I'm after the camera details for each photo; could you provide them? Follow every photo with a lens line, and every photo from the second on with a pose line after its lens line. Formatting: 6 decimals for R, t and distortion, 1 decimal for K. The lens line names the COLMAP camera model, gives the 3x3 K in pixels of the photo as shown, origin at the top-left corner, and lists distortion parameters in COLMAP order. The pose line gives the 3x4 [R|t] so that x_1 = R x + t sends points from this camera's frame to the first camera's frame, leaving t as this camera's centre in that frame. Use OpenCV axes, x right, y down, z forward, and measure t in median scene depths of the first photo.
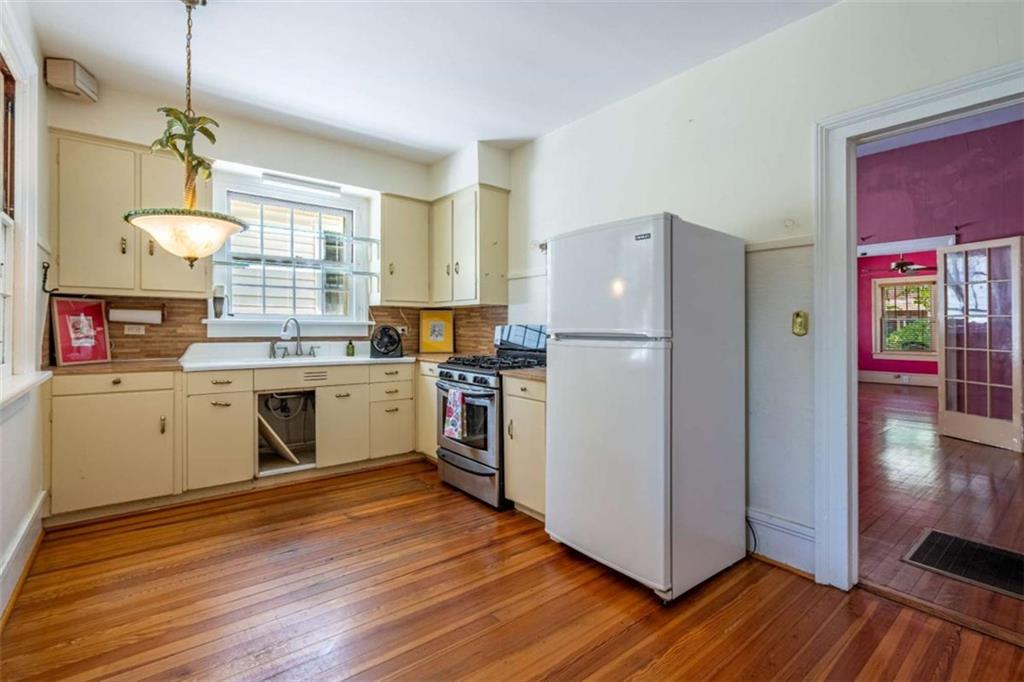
lens RADIAL K [[469.2, 0, 512.0], [0, 469.2, 341.0], [0, 0, 1]] dist [0.000979, 0.000091]
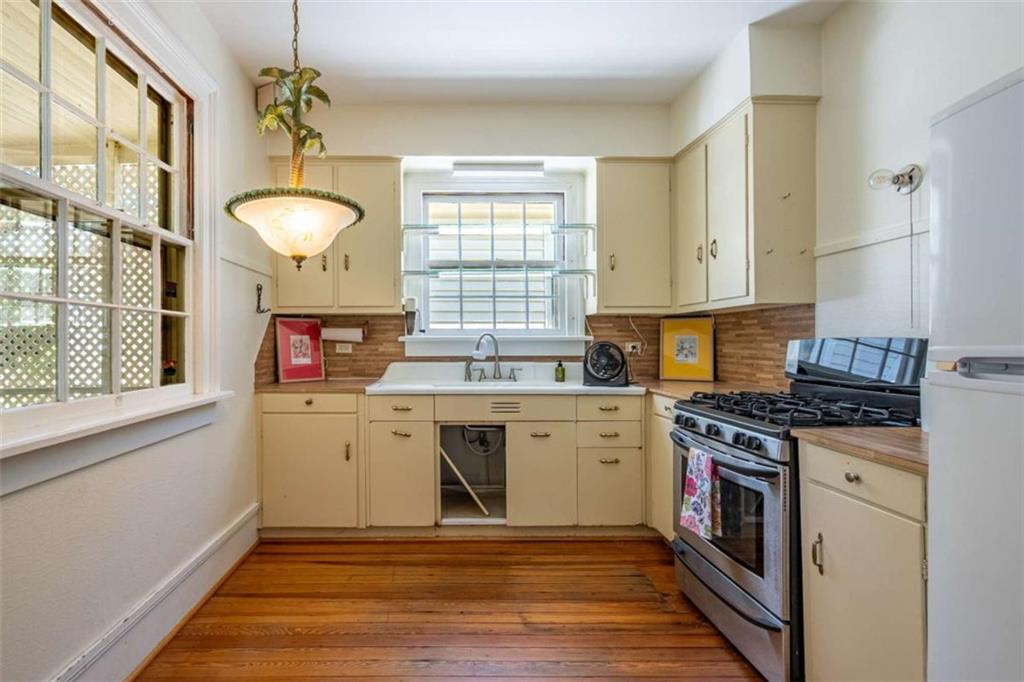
lens RADIAL K [[466.8, 0, 466.3], [0, 466.8, 347.3], [0, 0, 1]] dist [-0.001167, 0.000197]
pose [[0.788669, -0.002372, -0.614813, 0.006099], [-0.010408, 0.999798, -0.017208, -0.010757], [0.614730, 0.019970, 0.788485, 0.353767]]
